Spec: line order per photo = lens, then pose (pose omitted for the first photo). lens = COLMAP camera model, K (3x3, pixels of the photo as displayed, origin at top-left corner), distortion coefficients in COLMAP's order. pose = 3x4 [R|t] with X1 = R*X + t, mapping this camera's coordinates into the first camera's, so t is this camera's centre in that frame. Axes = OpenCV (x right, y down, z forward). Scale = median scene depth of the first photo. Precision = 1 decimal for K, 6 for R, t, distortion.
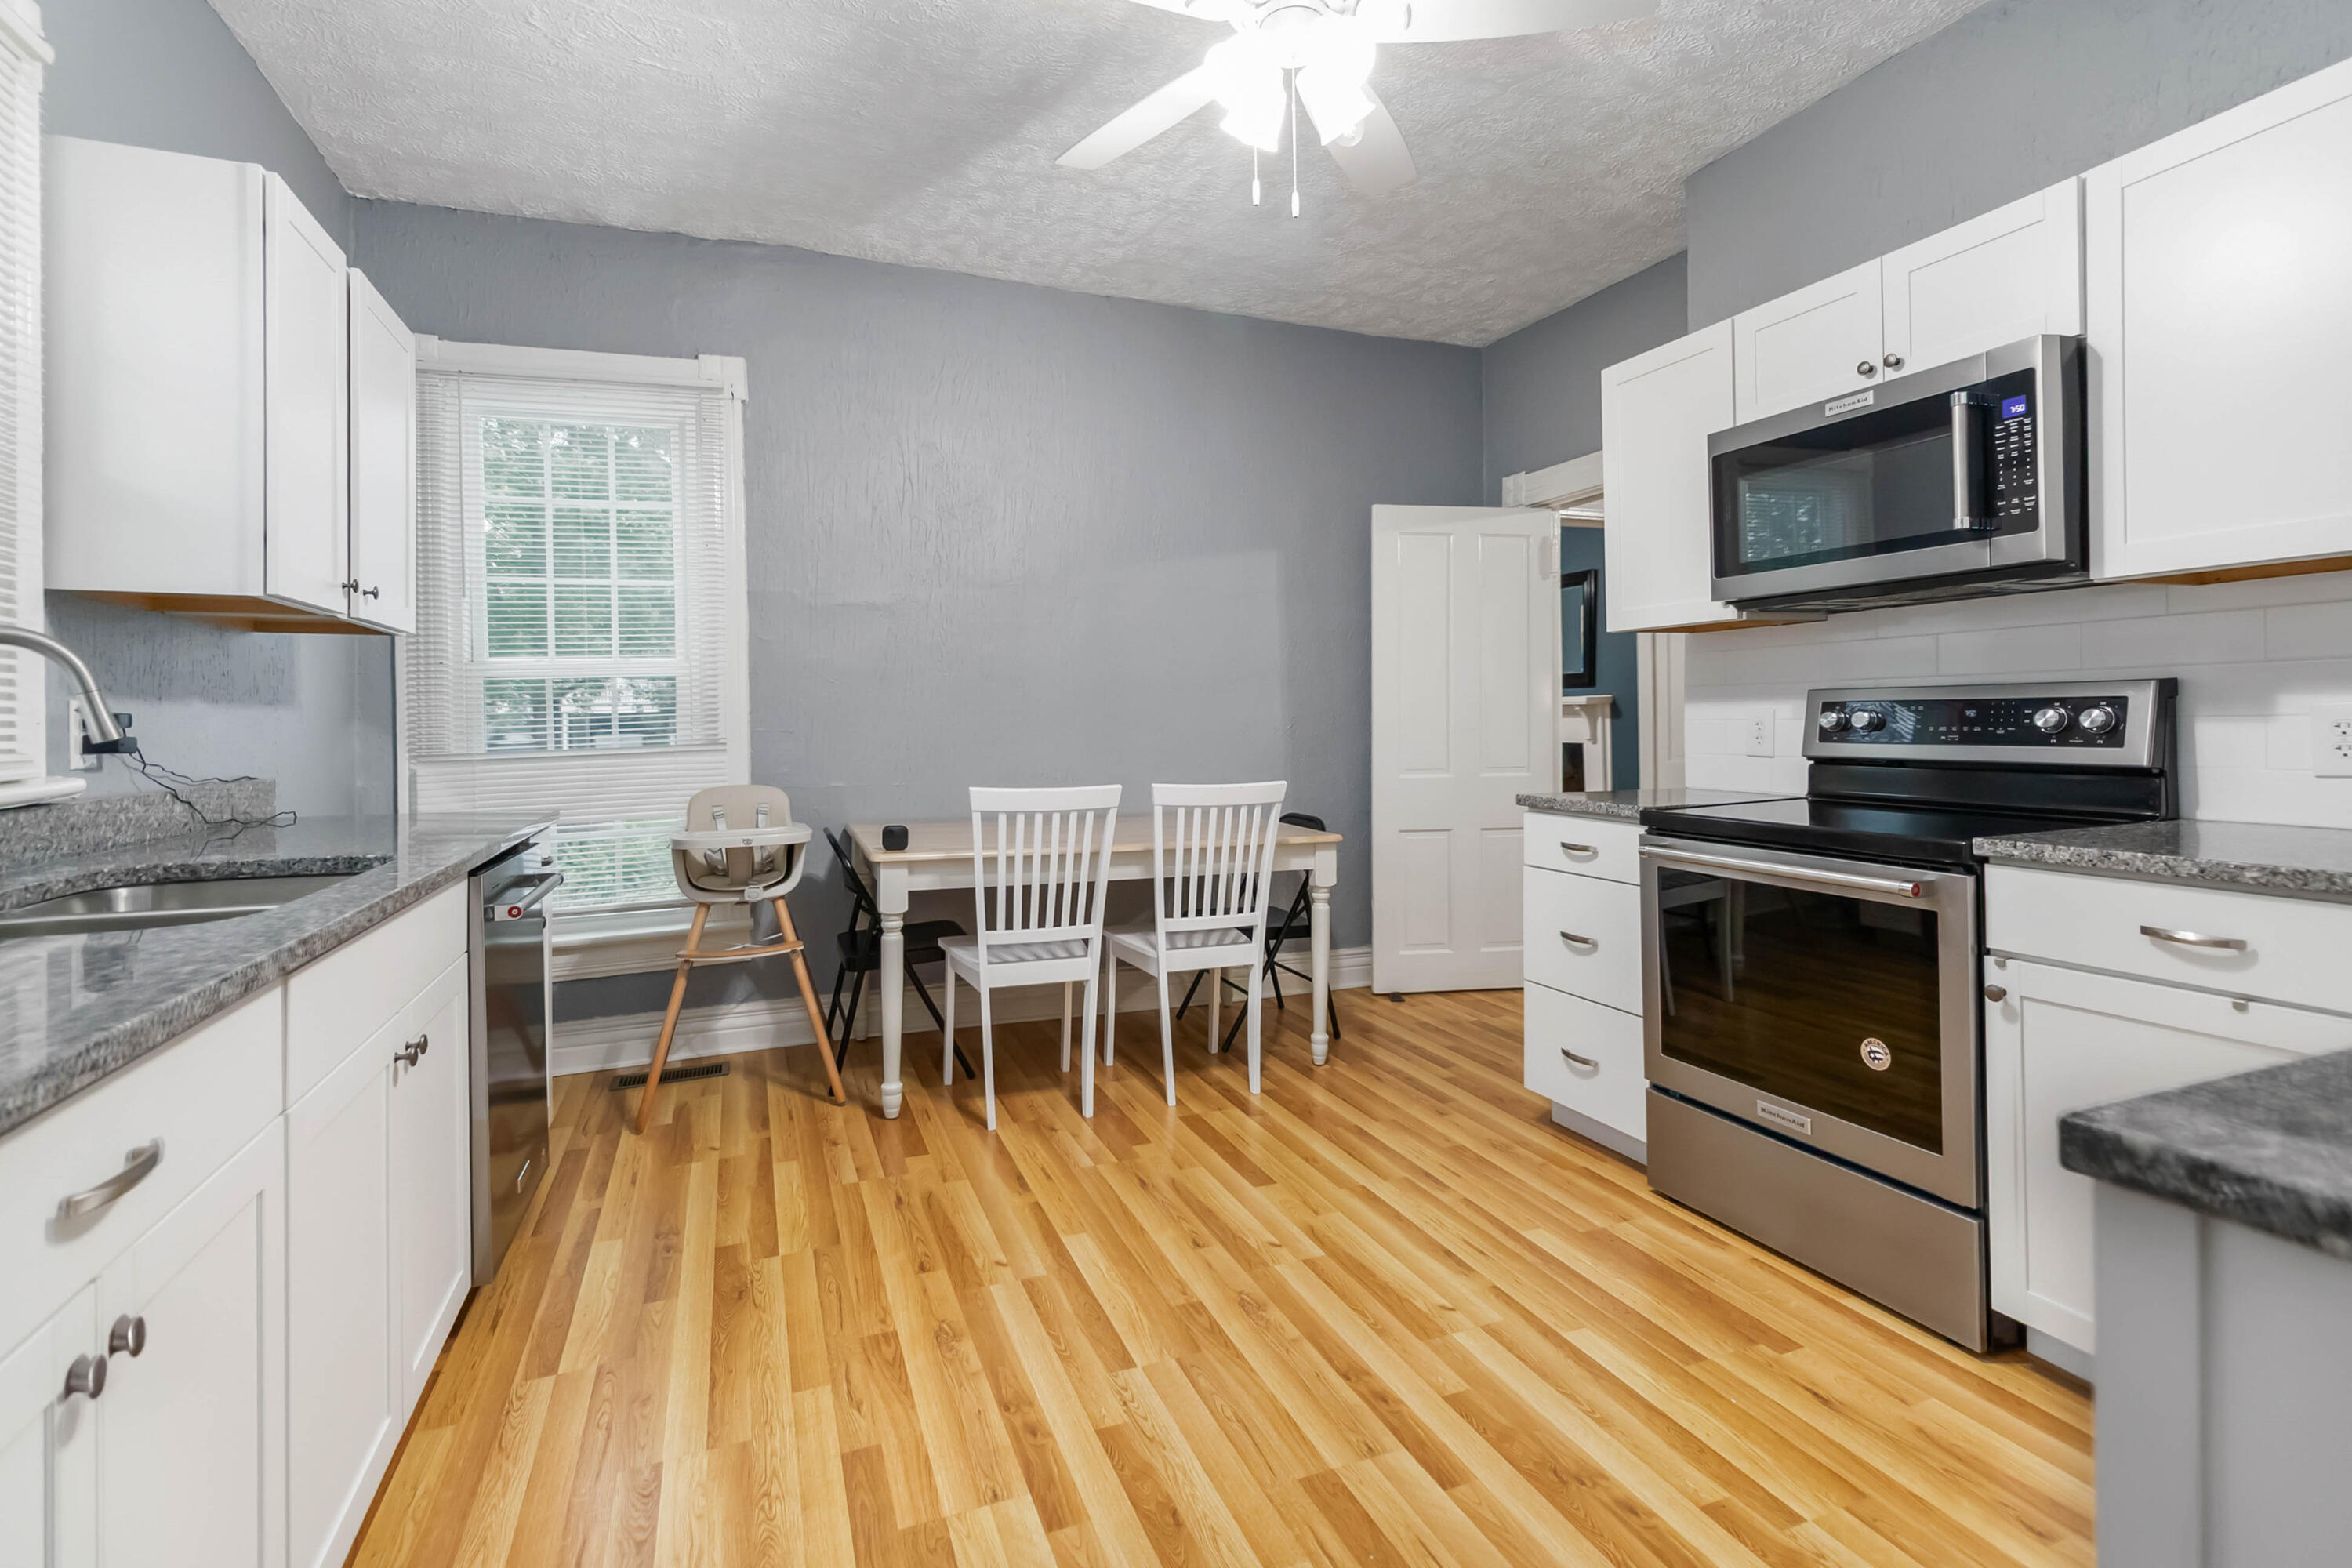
lens RADIAL K [[1105.9, 0, 1147.0], [0, 1105.9, 732.7], [0, 0, 1]] dist [0.003941, -0.000923]
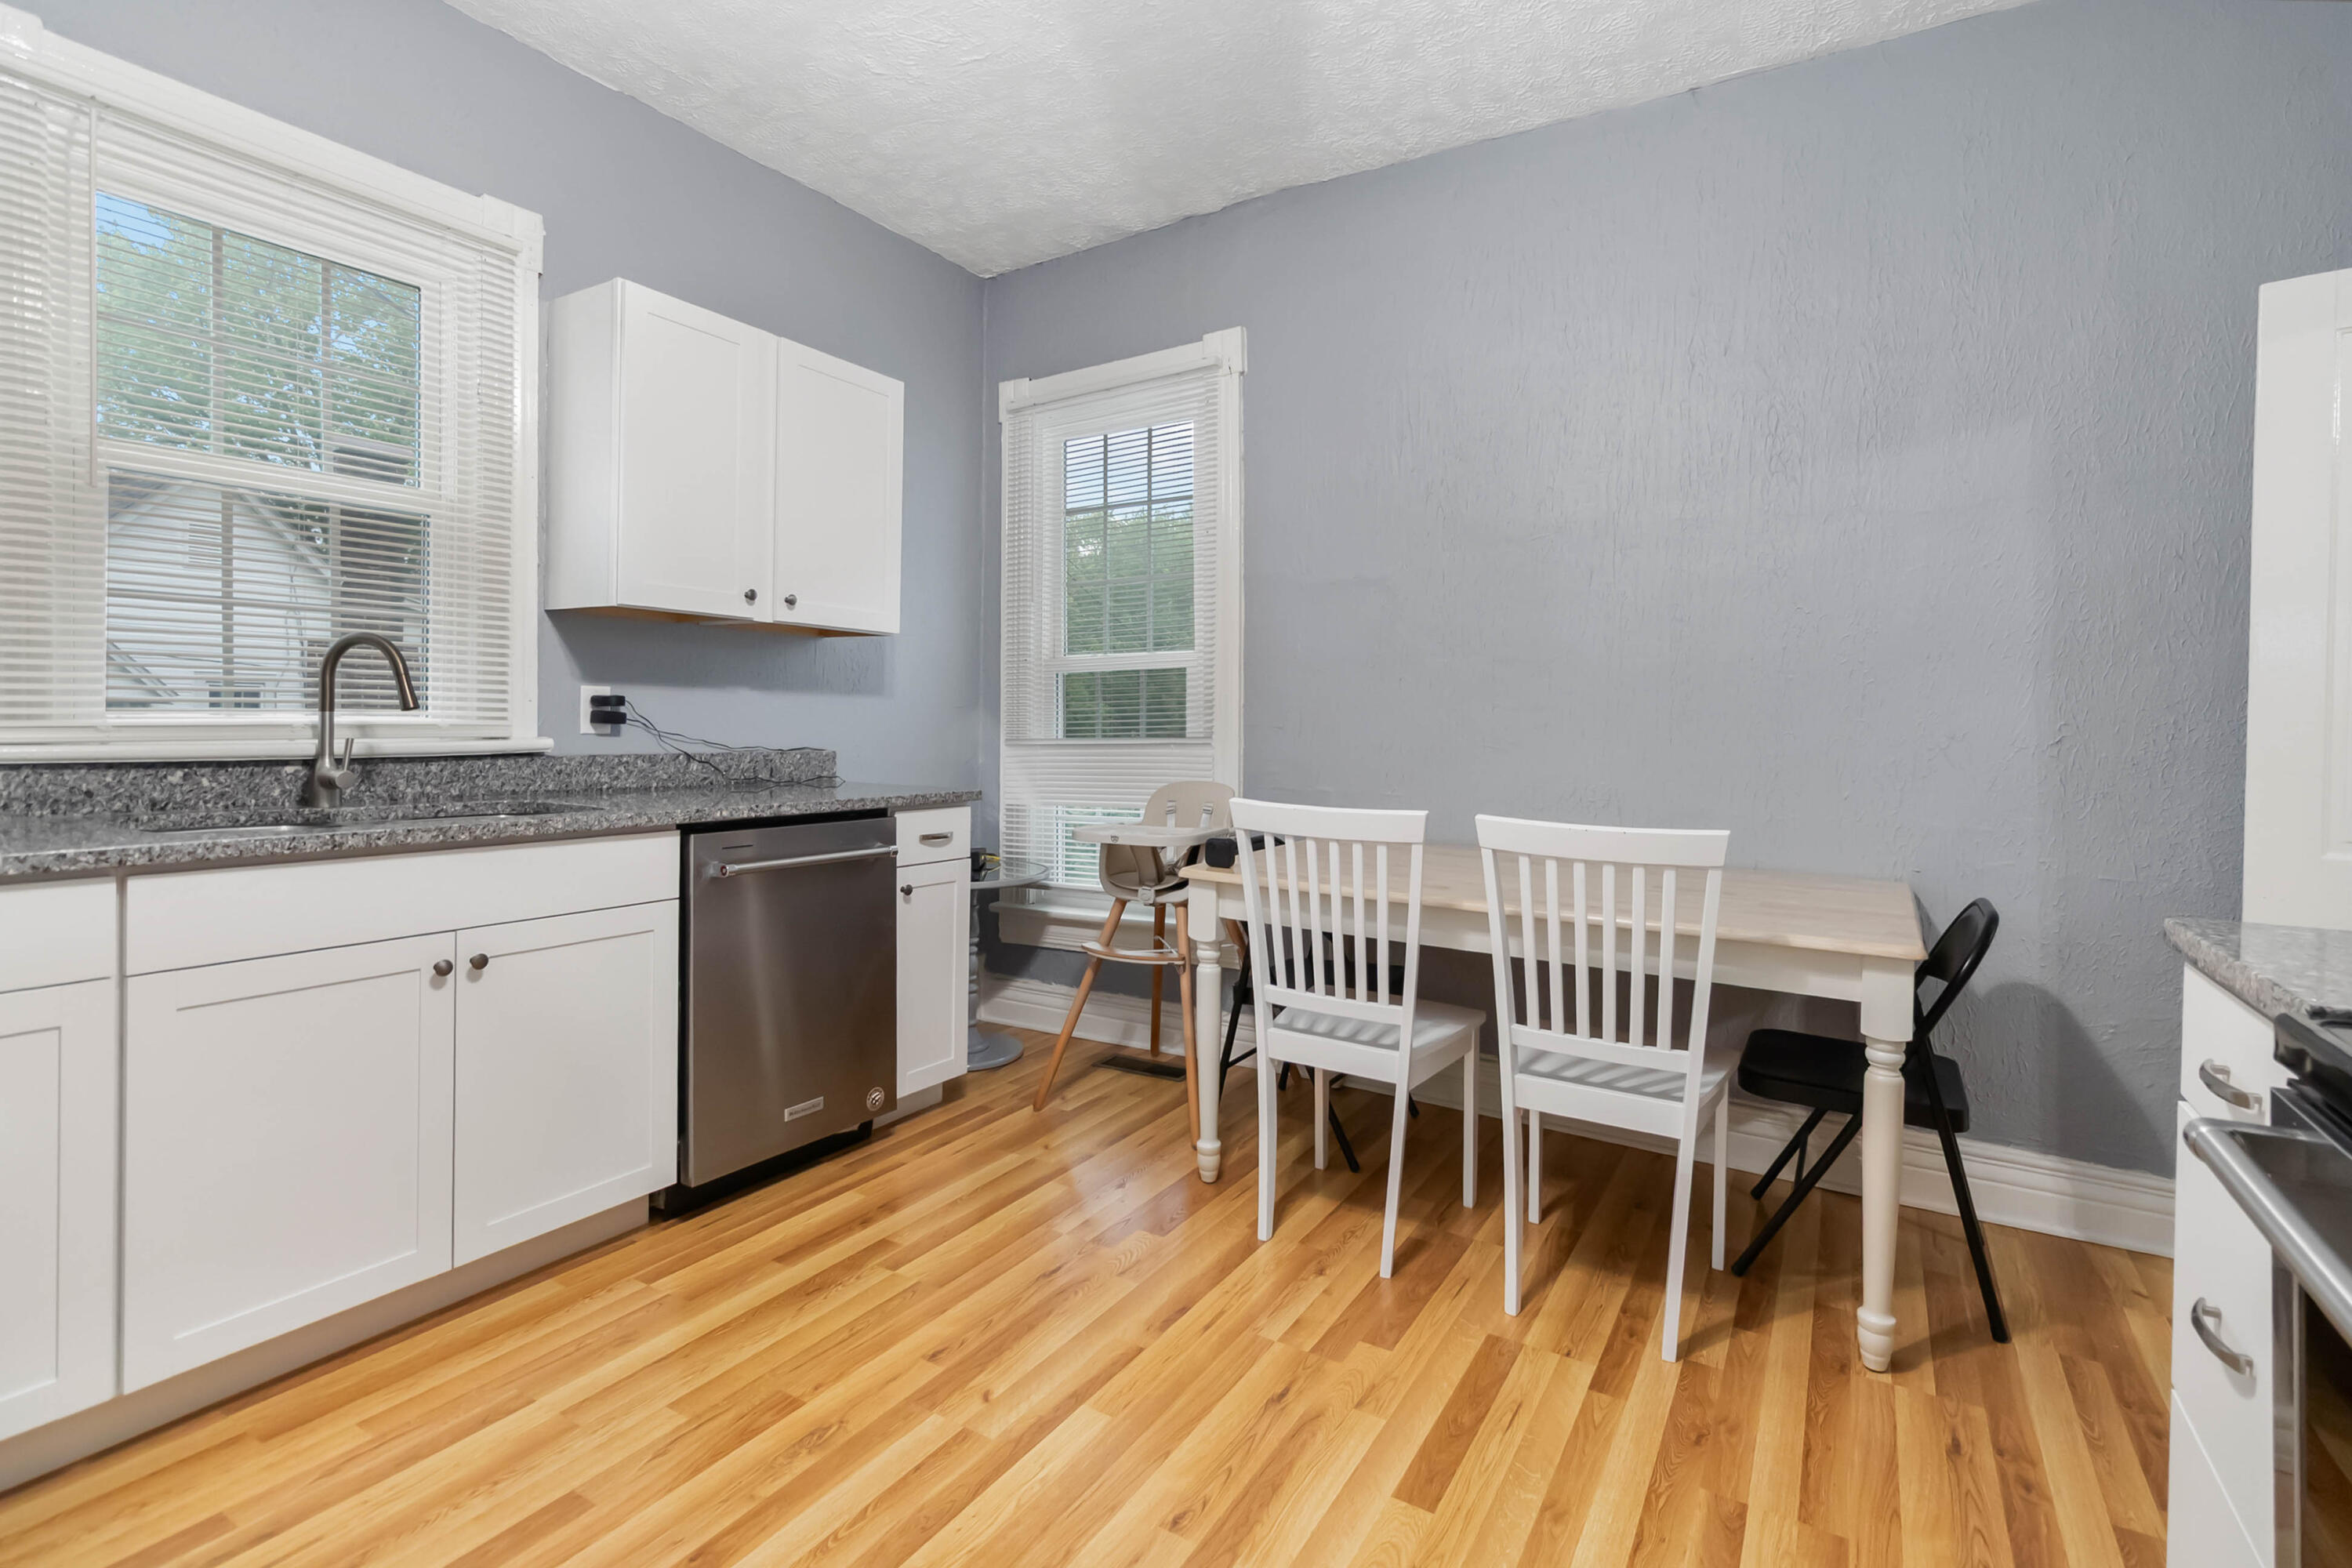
lens RADIAL K [[1105.9, 0, 1147.0], [0, 1105.9, 732.7], [0, 0, 1]] dist [0.003941, -0.000923]
pose [[0.612839, 0.026415, -0.789767, 0.404242], [-0.028087, 0.999538, 0.011636, -0.003872], [0.789709, 0.015051, 0.613297, 0.443827]]
